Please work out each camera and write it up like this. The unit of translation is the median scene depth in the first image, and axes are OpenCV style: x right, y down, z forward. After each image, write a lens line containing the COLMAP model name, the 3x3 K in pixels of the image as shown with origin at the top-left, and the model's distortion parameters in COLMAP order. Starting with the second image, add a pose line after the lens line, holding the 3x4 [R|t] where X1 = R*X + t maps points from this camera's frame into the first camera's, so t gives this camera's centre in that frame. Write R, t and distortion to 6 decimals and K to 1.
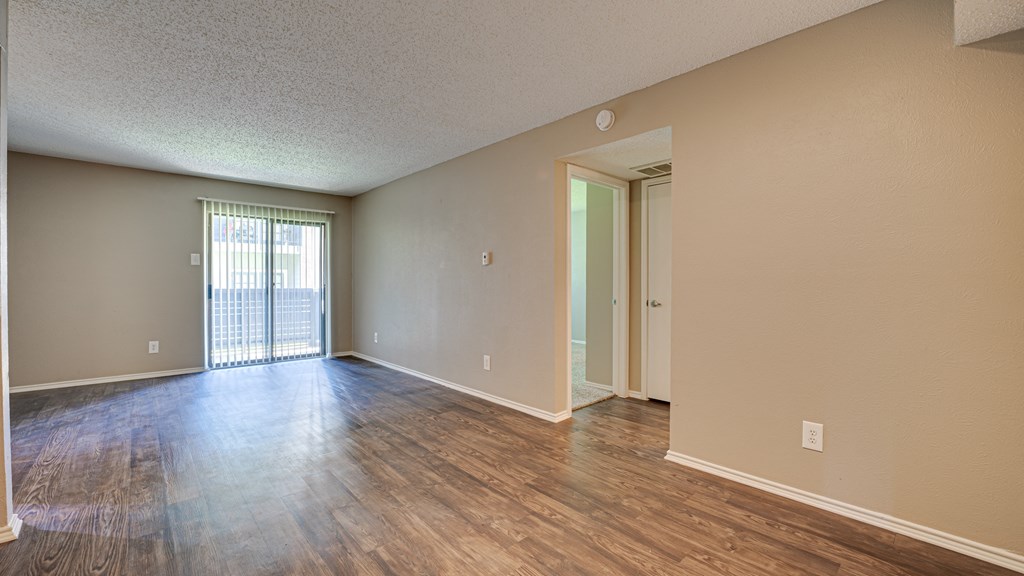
lens RADIAL K [[419.2, 0, 512.7], [0, 419.2, 284.3], [0, 0, 1]] dist [-0.022964, 0.000314]
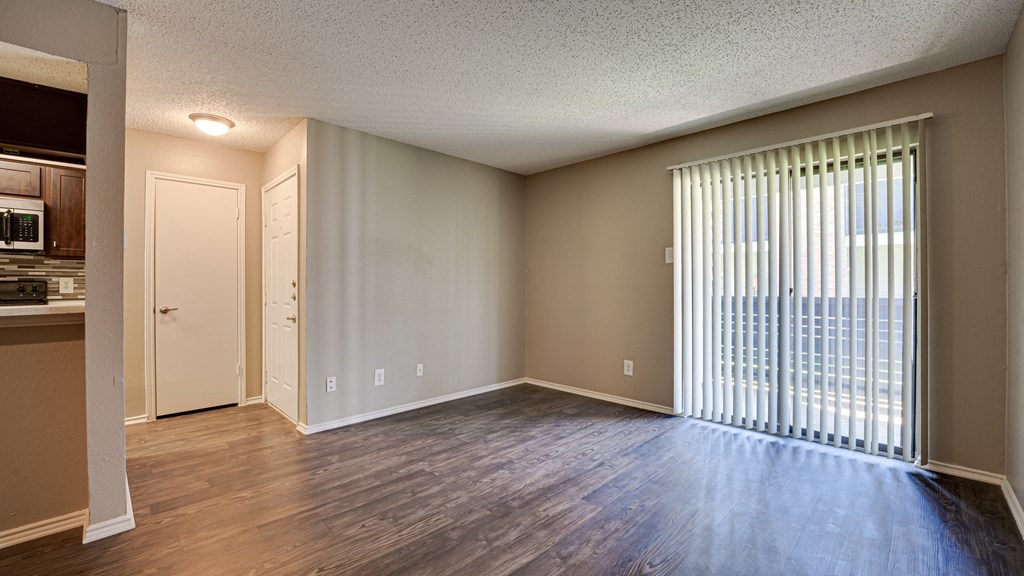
lens RADIAL K [[419.2, 0, 517.6], [0, 419.2, 284.5], [0, 0, 1]] dist [-0.022964, 0.000314]
pose [[0.057863, -0.014312, -0.998222, -0.063018], [-0.006439, 0.999871, -0.014709, 0.003762], [0.998304, 0.007278, 0.057764, 0.651641]]
